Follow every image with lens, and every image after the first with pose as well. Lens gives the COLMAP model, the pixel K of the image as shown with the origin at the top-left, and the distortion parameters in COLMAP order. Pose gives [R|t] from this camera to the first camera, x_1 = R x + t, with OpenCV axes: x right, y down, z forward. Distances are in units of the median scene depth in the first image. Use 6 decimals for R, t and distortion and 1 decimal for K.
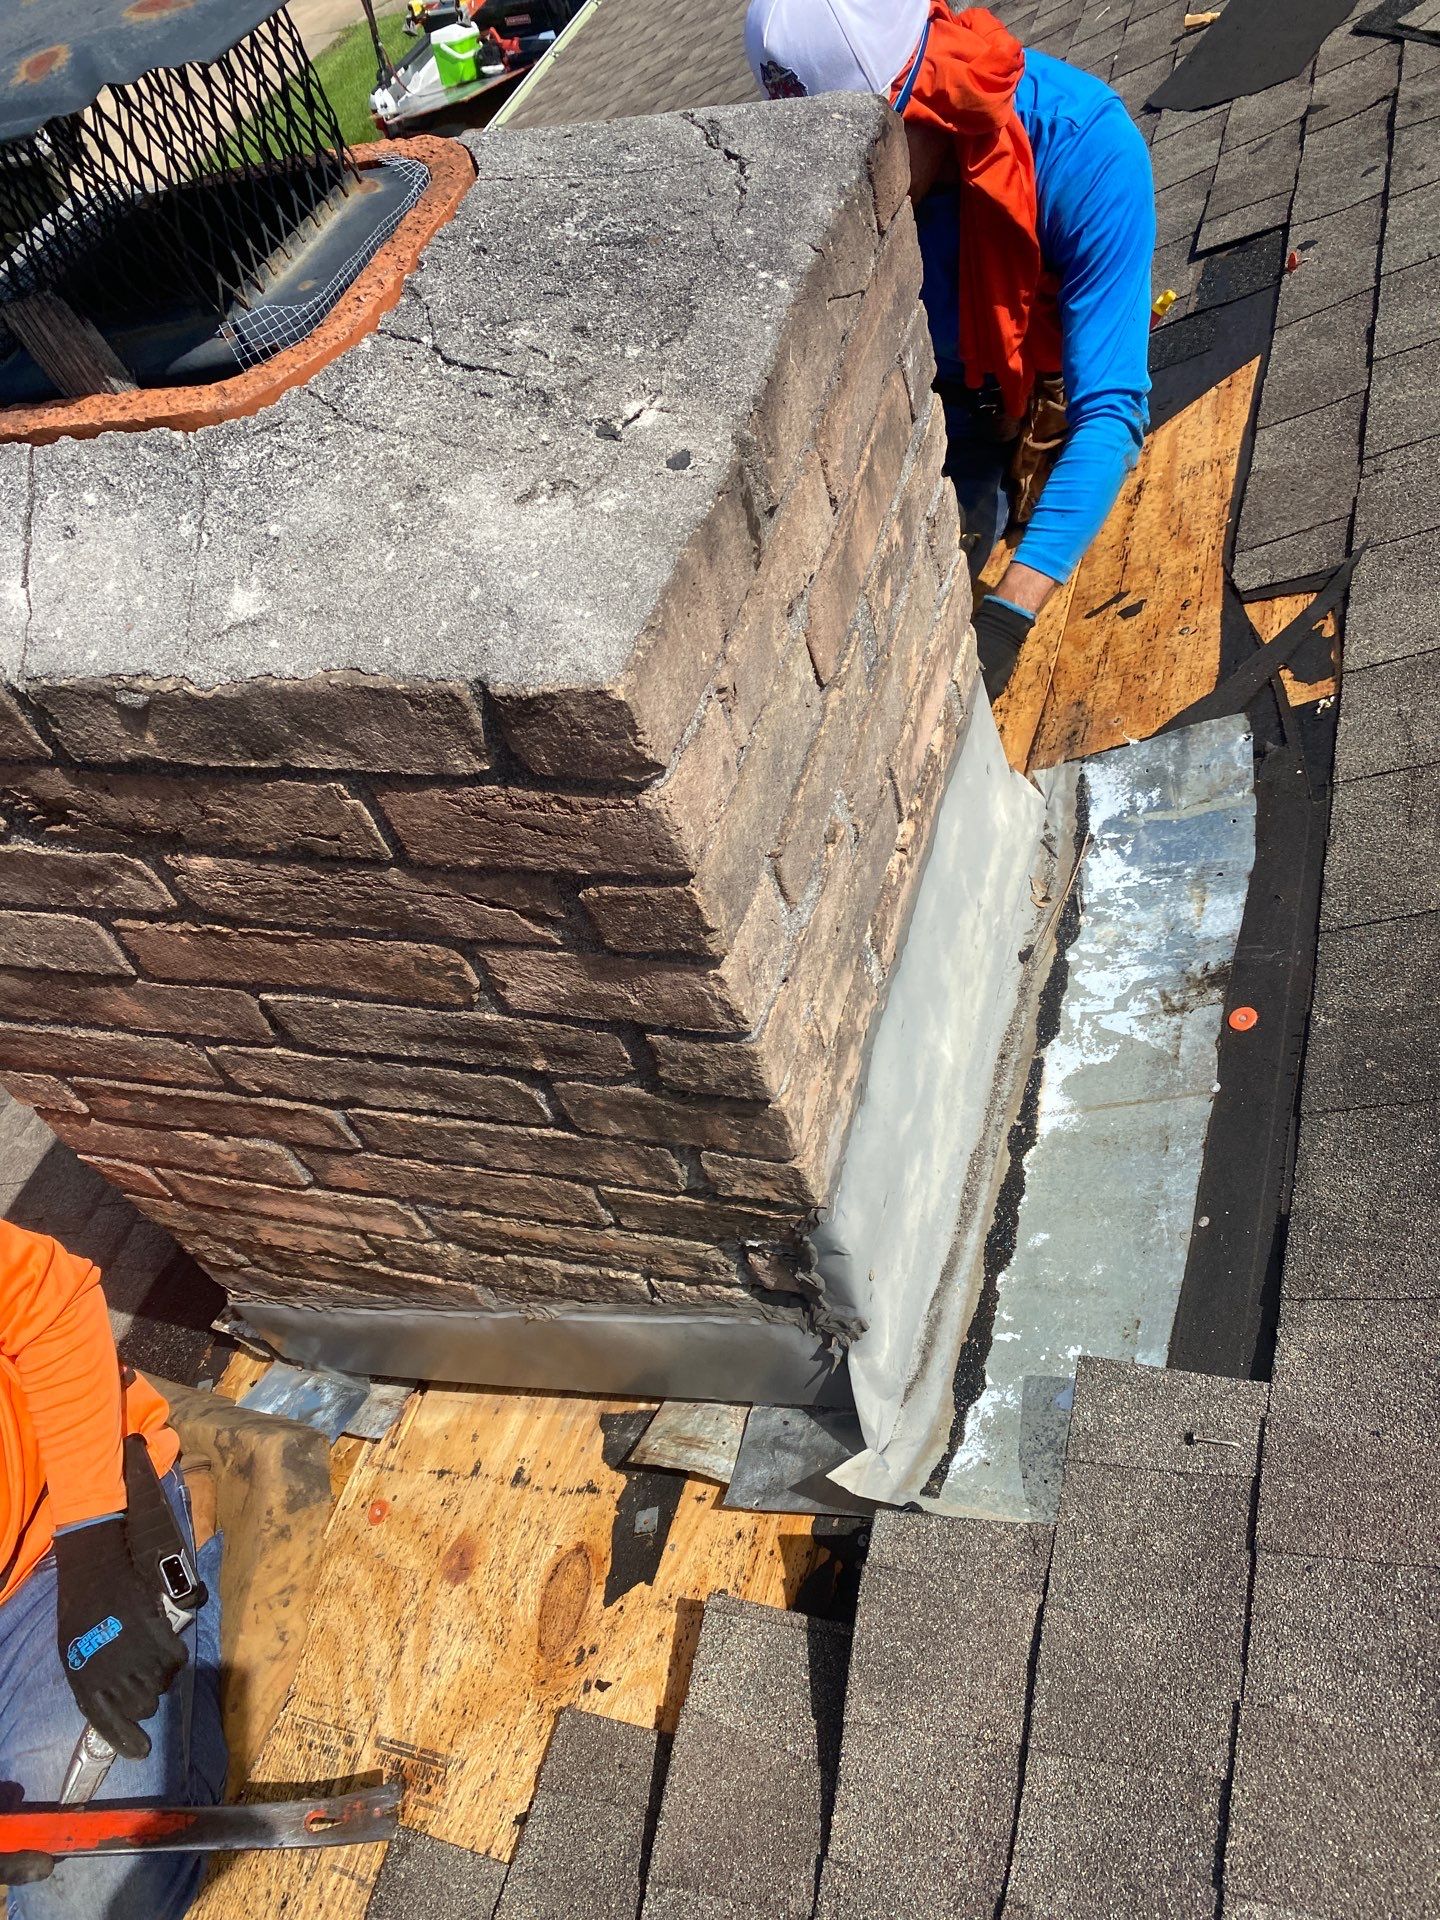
lens RADIAL K [[1489.5, 0, 720.0], [0, 1489.5, 960.0], [0, 0, 1]] dist [0.012250, -0.000805]
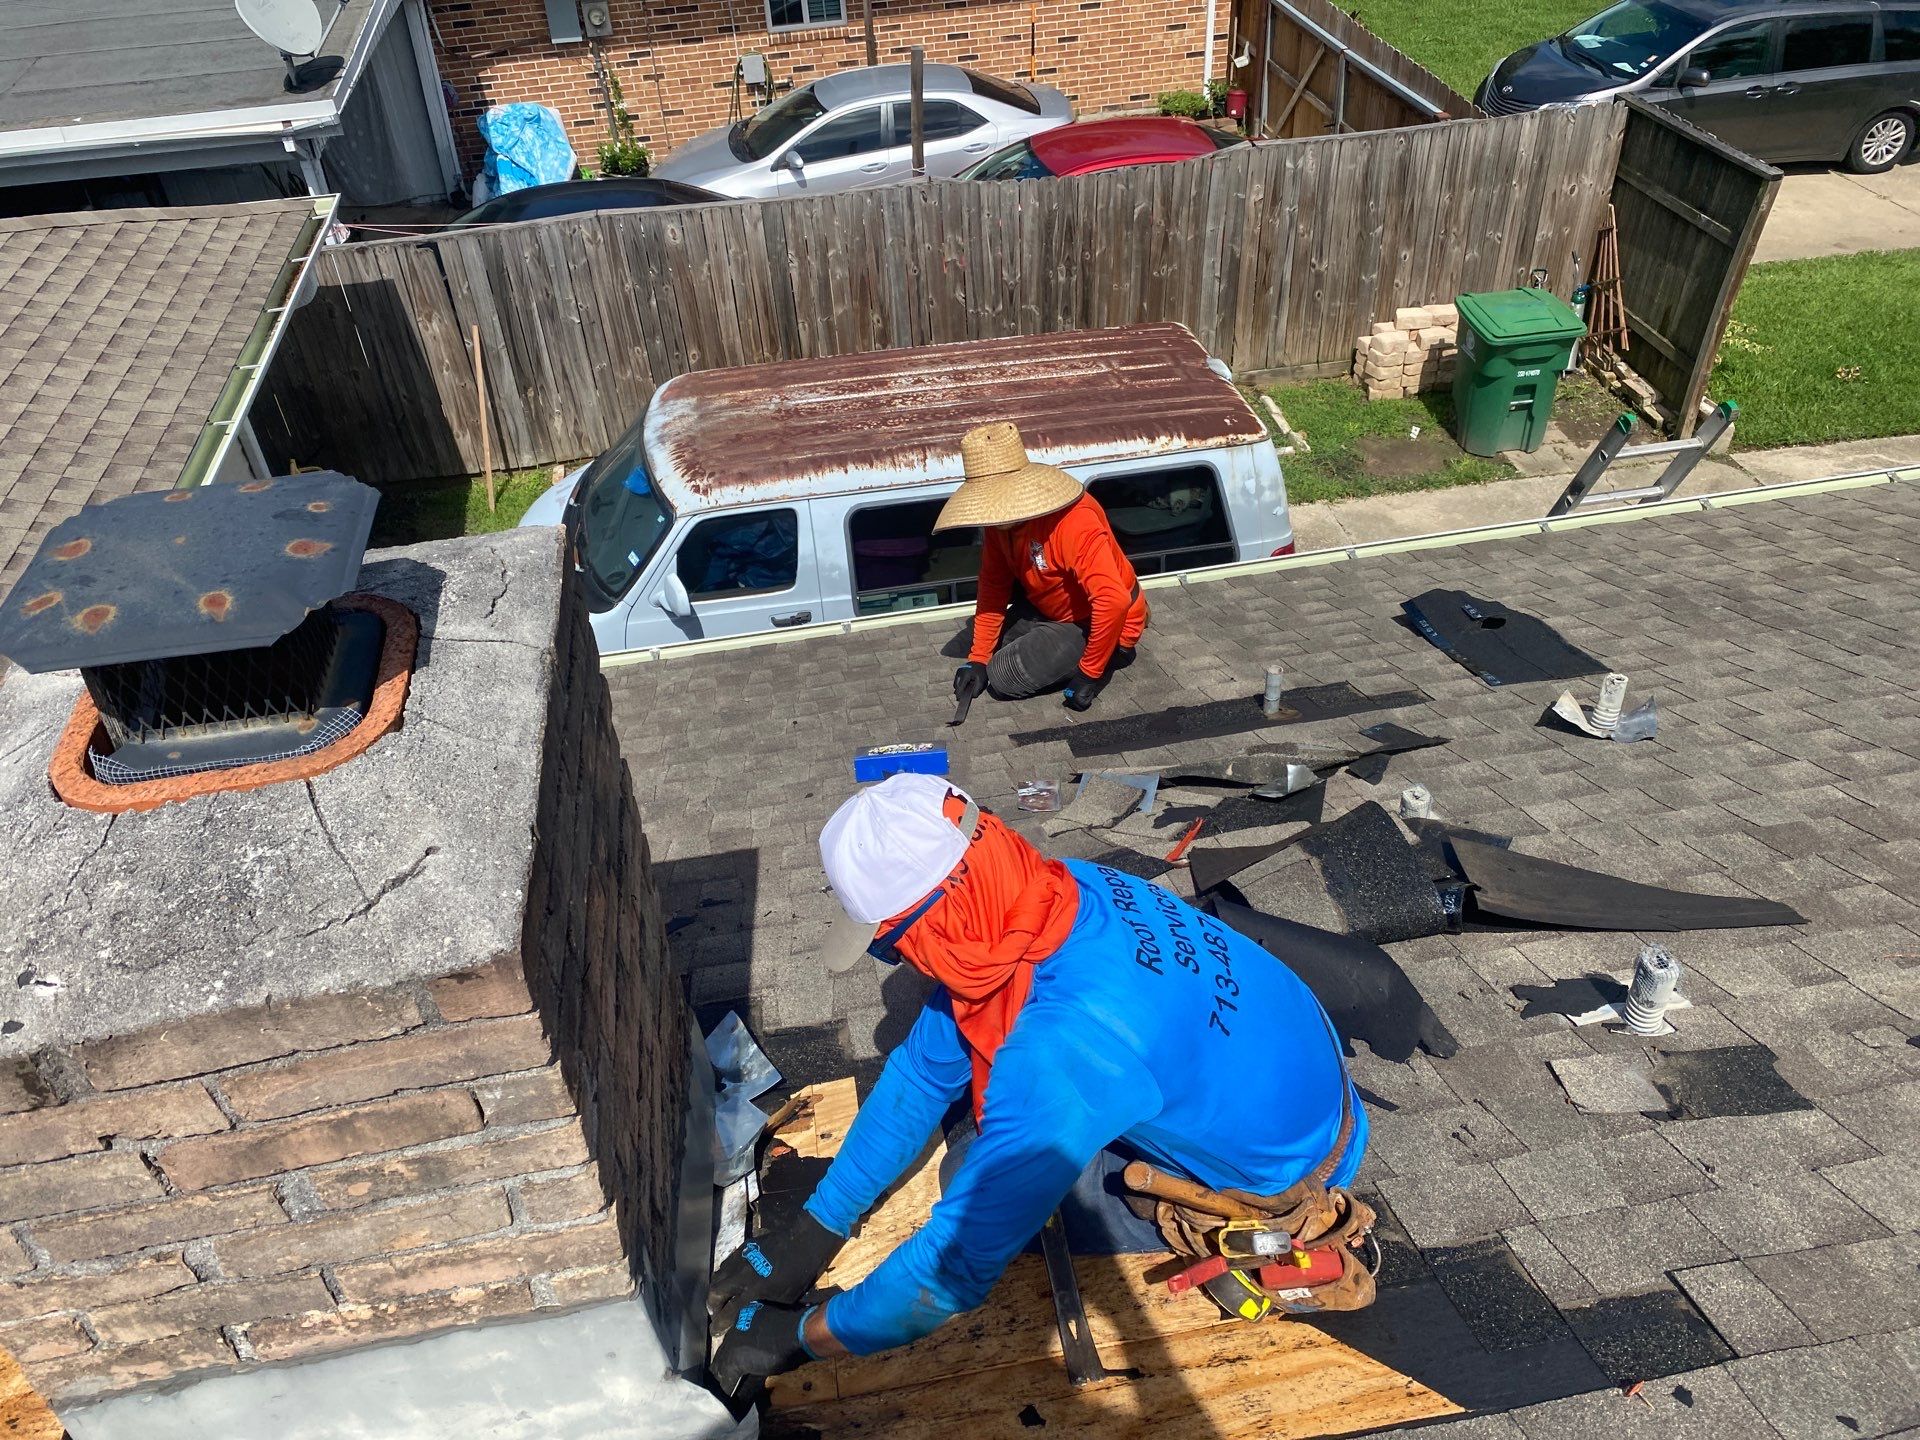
lens RADIAL K [[1489.5, 0, 960.0], [0, 1489.5, 720.0], [0, 0, 1]] dist [0.012250, -0.000805]
pose [[0.450595, 0.698990, -0.555317, 0.612965], [-0.712634, 0.656295, 0.247850, -0.947822], [0.537696, 0.284058, 0.793847, 0.124017]]
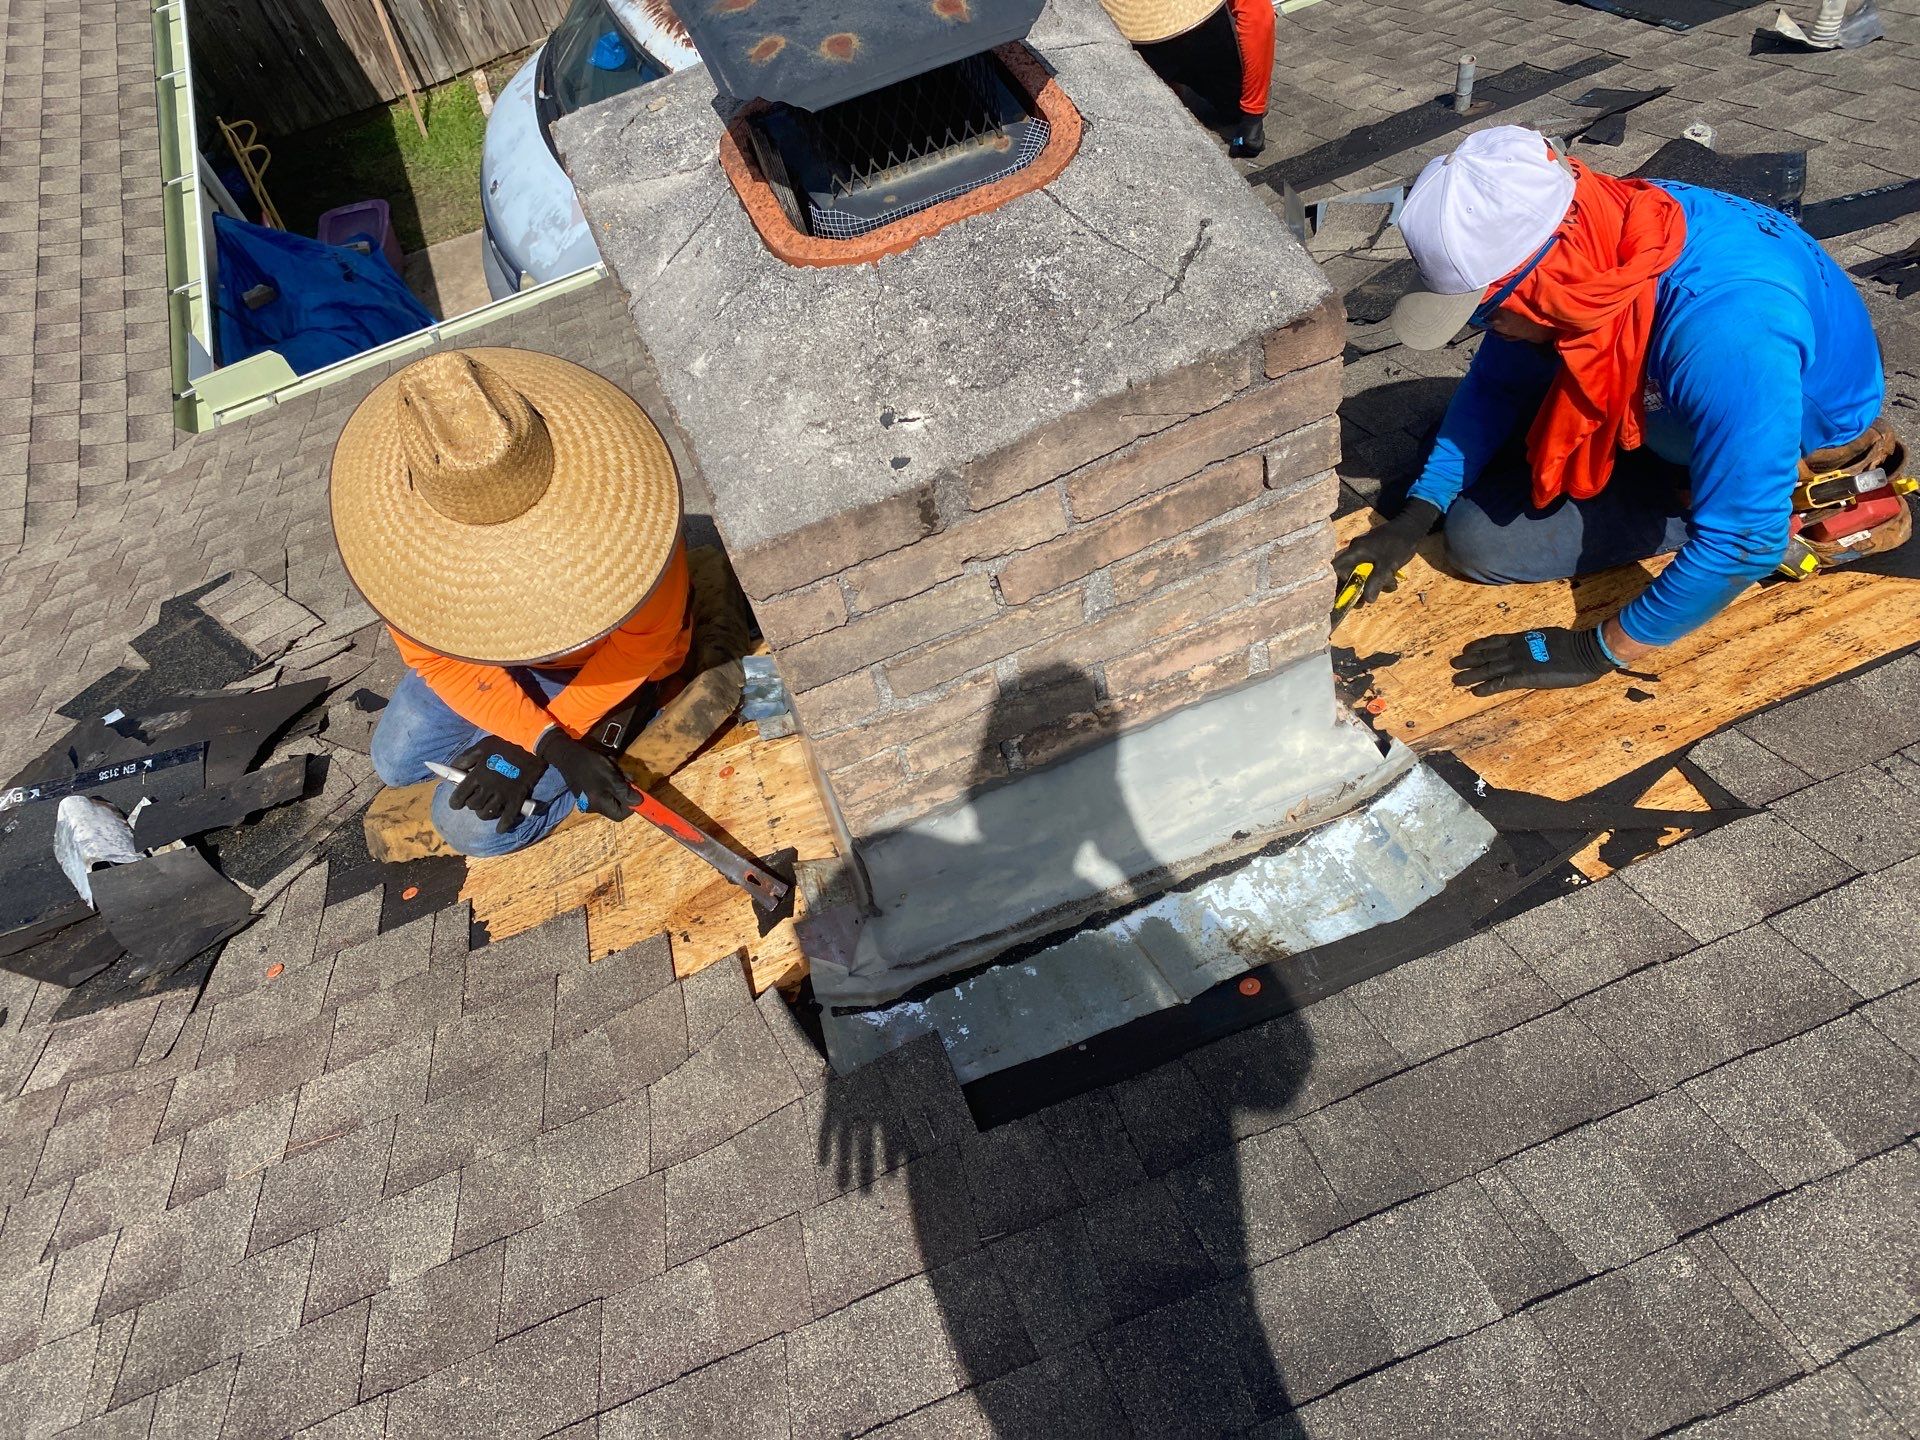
lens RADIAL K [[1454.2, 0, 956.1], [0, 1454.2, 743.9], [0, 0, 1]] dist [0.071373, -0.078892]
pose [[0.624426, 0.710807, -0.323800, 0.436806], [-0.576682, 0.699139, 0.422662, -0.485153], [0.526812, -0.077192, 0.846469, -0.199183]]
